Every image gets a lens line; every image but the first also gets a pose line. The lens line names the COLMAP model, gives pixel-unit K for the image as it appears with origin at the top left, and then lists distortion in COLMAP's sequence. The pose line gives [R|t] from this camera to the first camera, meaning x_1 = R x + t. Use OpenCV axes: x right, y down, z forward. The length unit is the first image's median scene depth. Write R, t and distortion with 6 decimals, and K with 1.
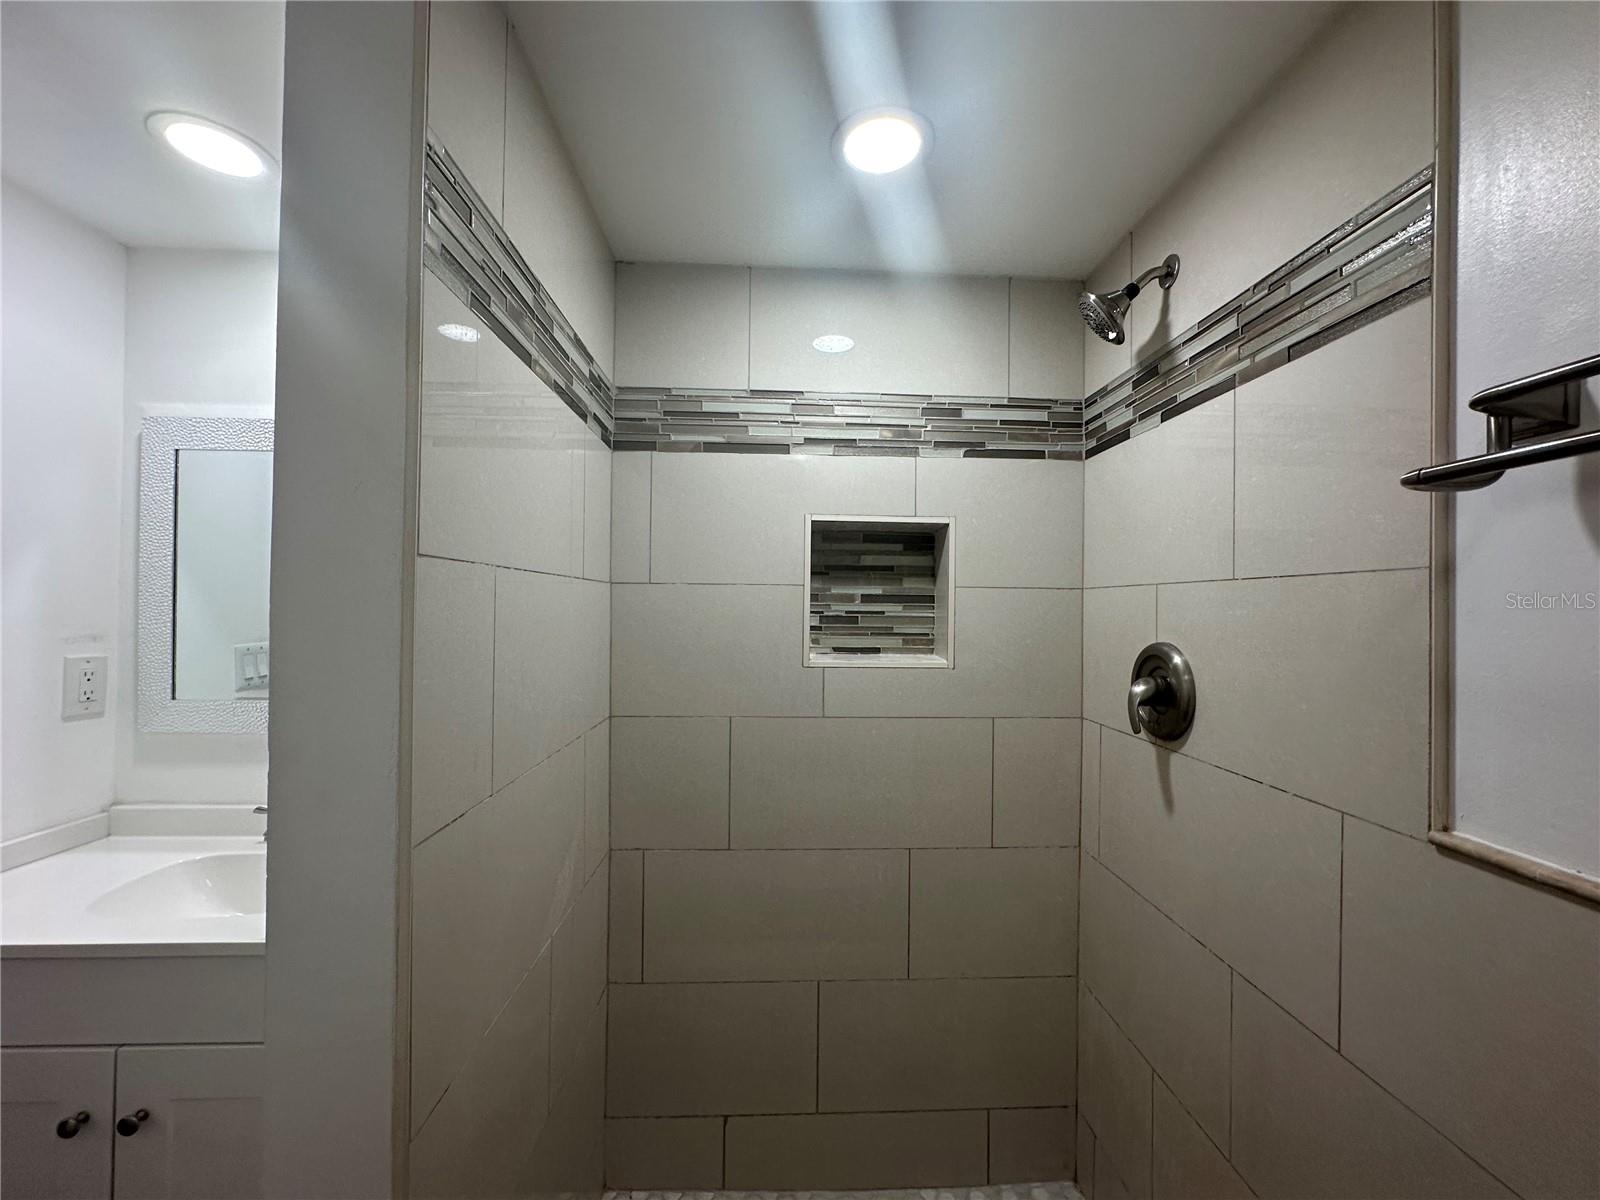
lens RADIAL K [[638.0, 0, 800.0], [0, 638.0, 600.0], [0, 0, 1]] dist [0.002081, 0.000315]
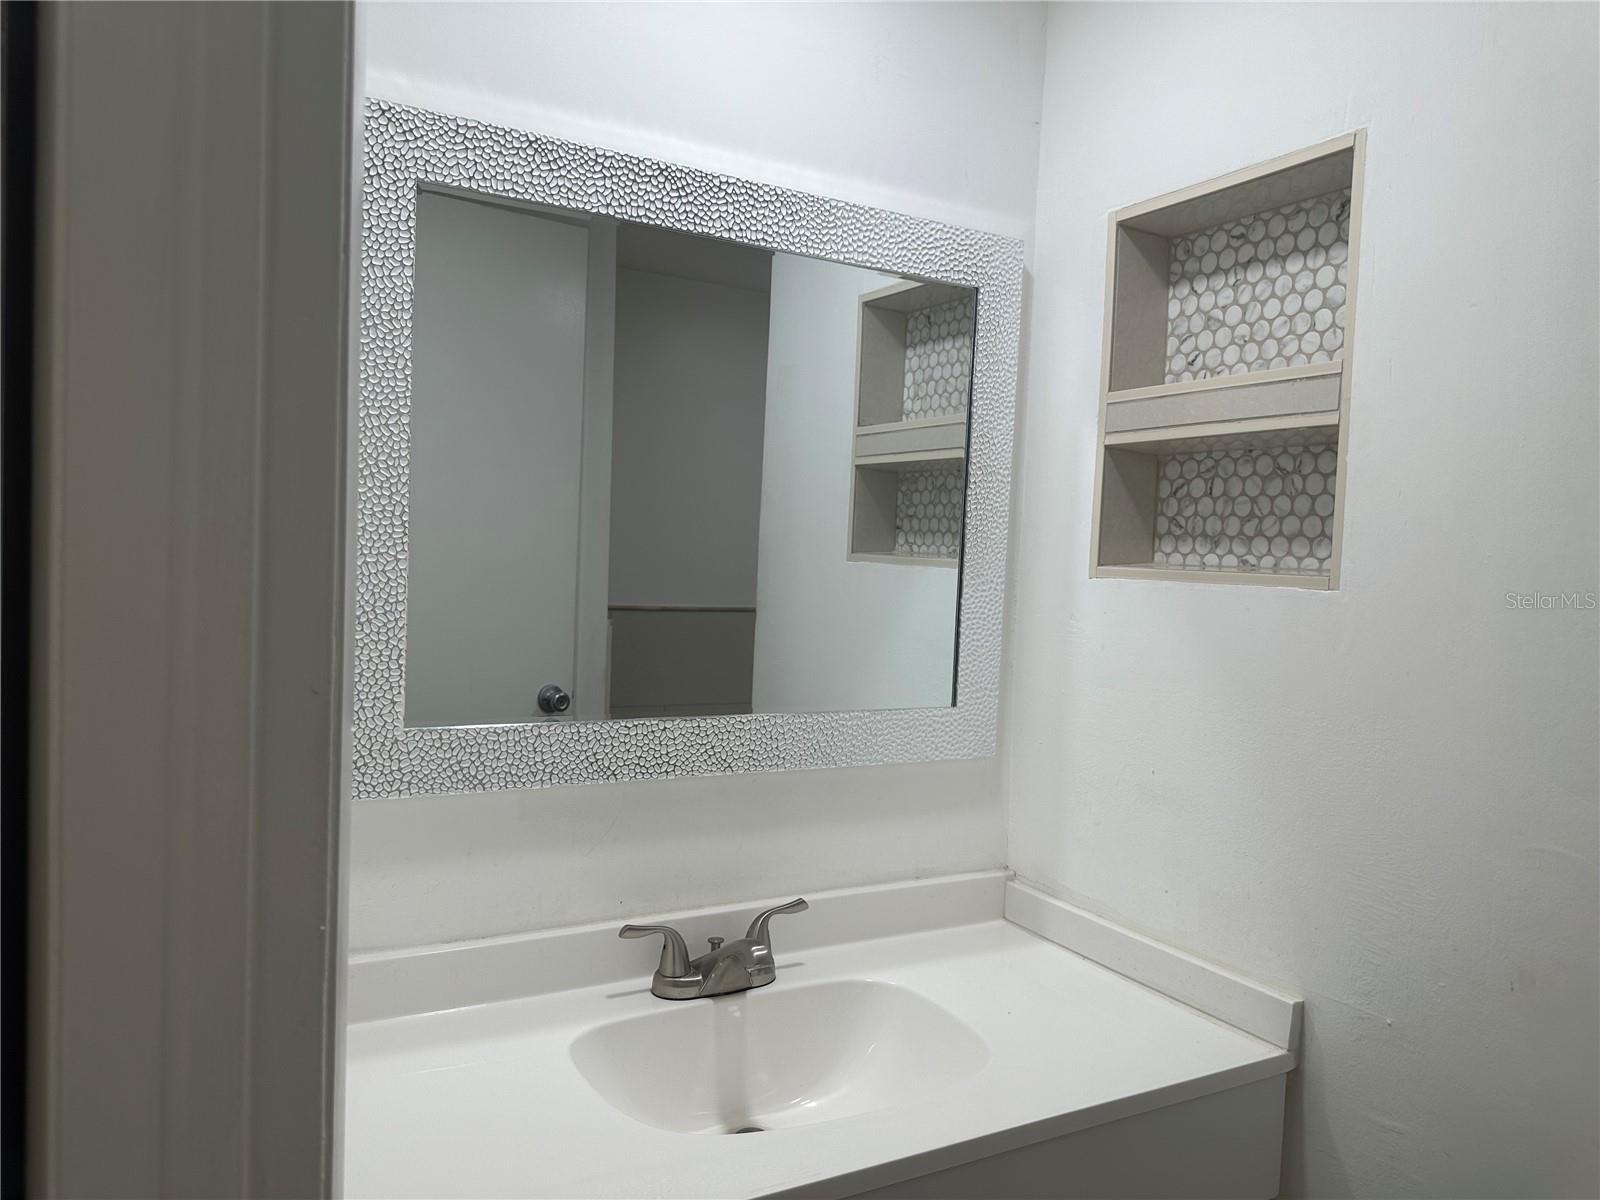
lens RADIAL K [[1125.0, 0, 800.0], [0, 1125.0, 600.0], [0, 0, 1]] dist [-0.005717, -0.002357]
pose [[0.888204, 0.002775, 0.459440, -1.138088], [-0.030692, 0.998106, 0.053307, 0.012406], [-0.458422, -0.061449, 0.886608, 0.153876]]
